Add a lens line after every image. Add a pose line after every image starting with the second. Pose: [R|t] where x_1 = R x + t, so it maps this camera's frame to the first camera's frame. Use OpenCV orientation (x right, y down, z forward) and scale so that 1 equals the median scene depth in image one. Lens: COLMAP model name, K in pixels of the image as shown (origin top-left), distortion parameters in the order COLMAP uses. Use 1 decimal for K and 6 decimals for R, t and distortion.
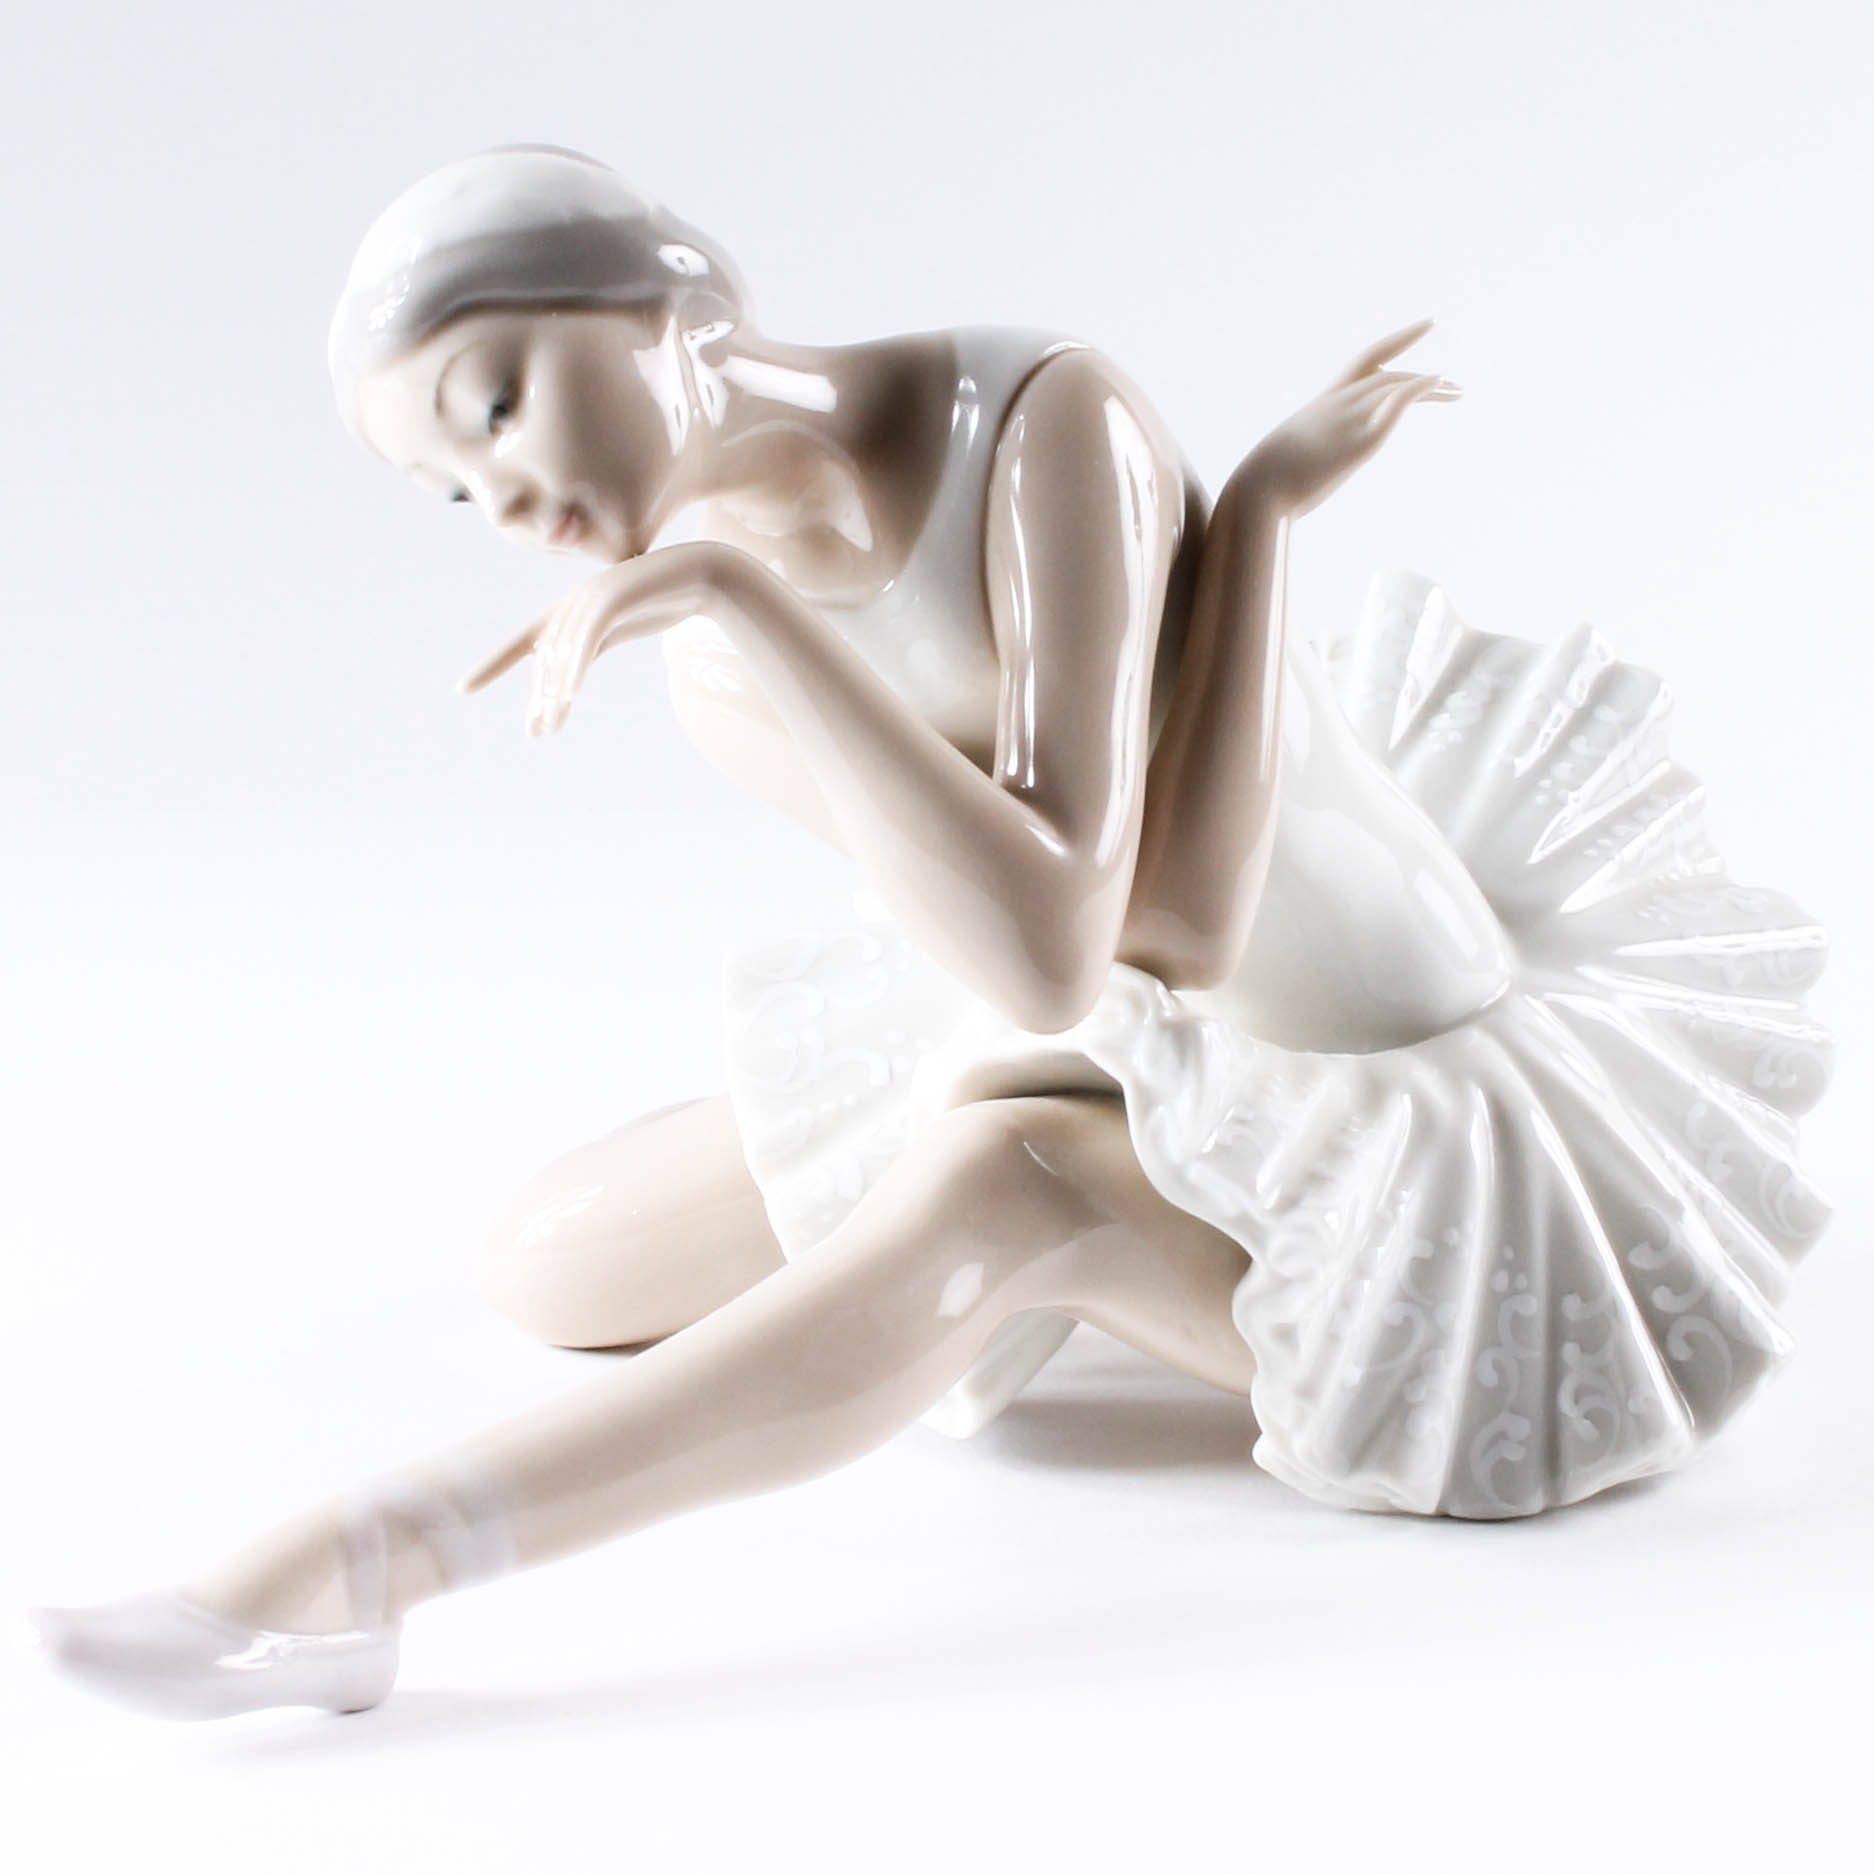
lens RADIAL K [[2016.9, 0, 939.0], [0, 2016.9, 937.1], [0, 0, 1]] dist [0.003235, 0.000000]
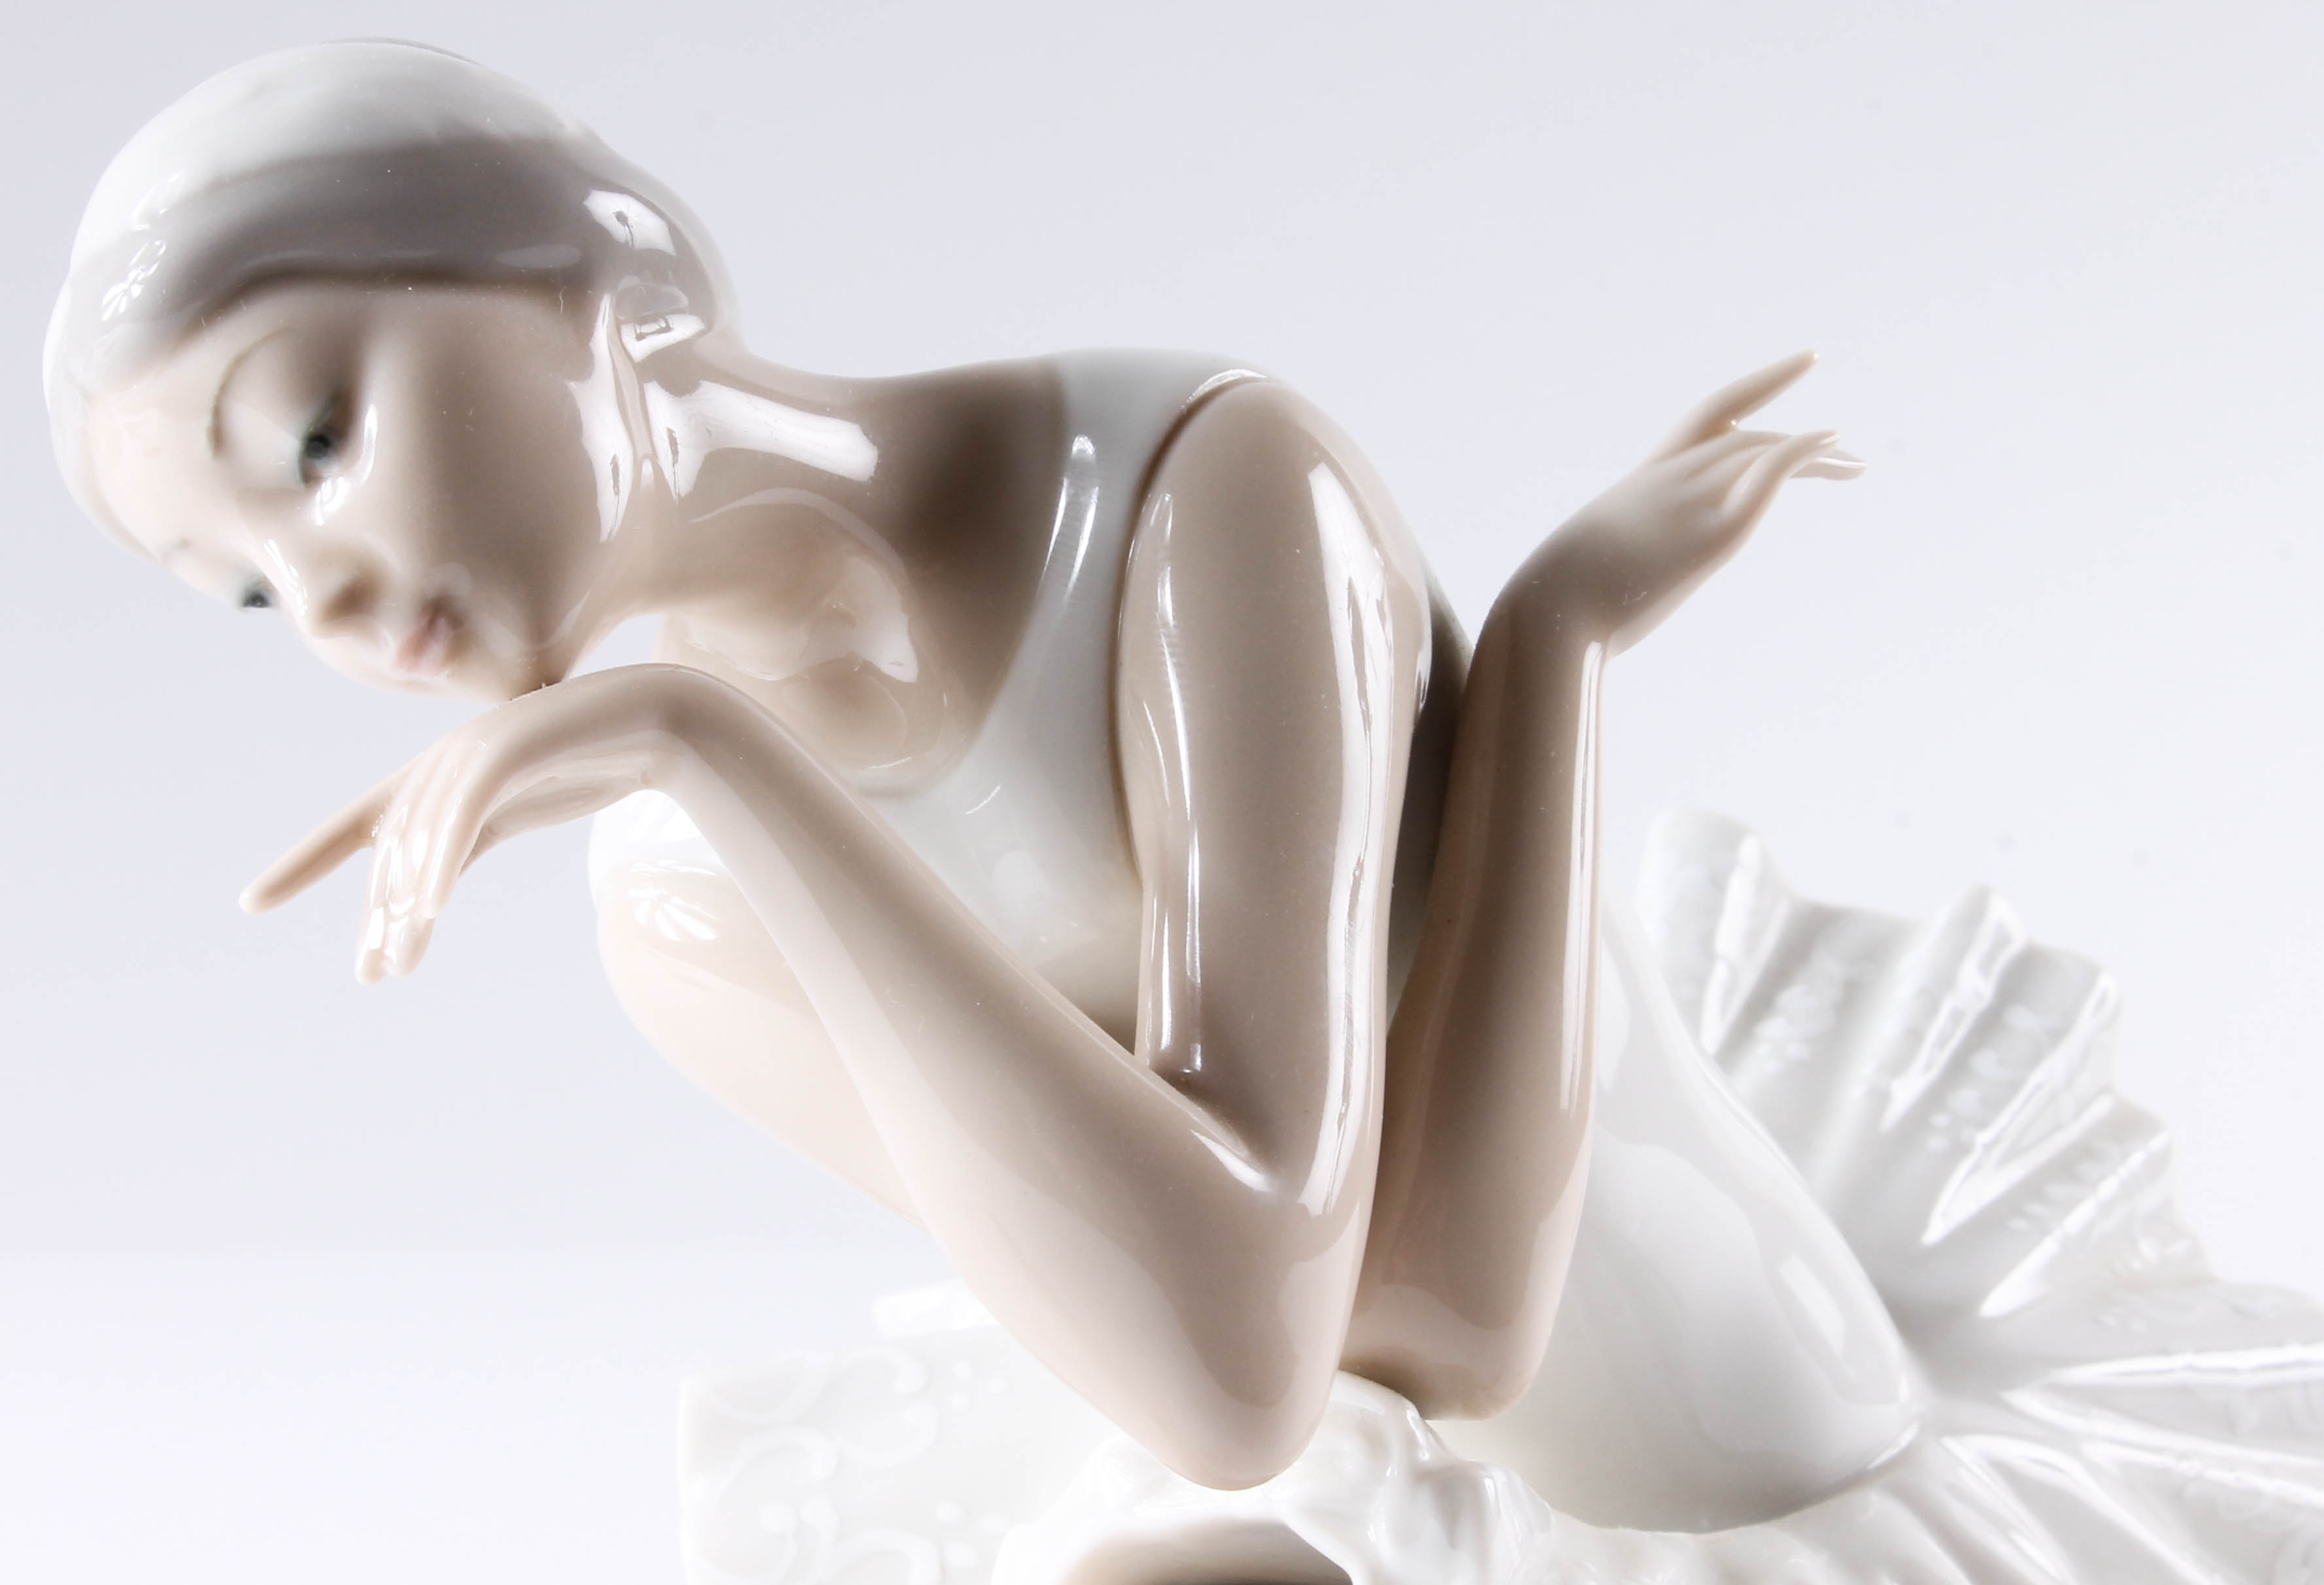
lens RADIAL K [[5070.6, 0, 1160.3], [0, 5070.6, 792.2], [0, 0, 1]] dist [0.055947, 0.000000]
pose [[0.999778, -0.005441, -0.020378, 0.069046], [0.004103, 0.997868, -0.065131, -0.063684], [0.020689, 0.065033, 0.997669, -0.543461]]
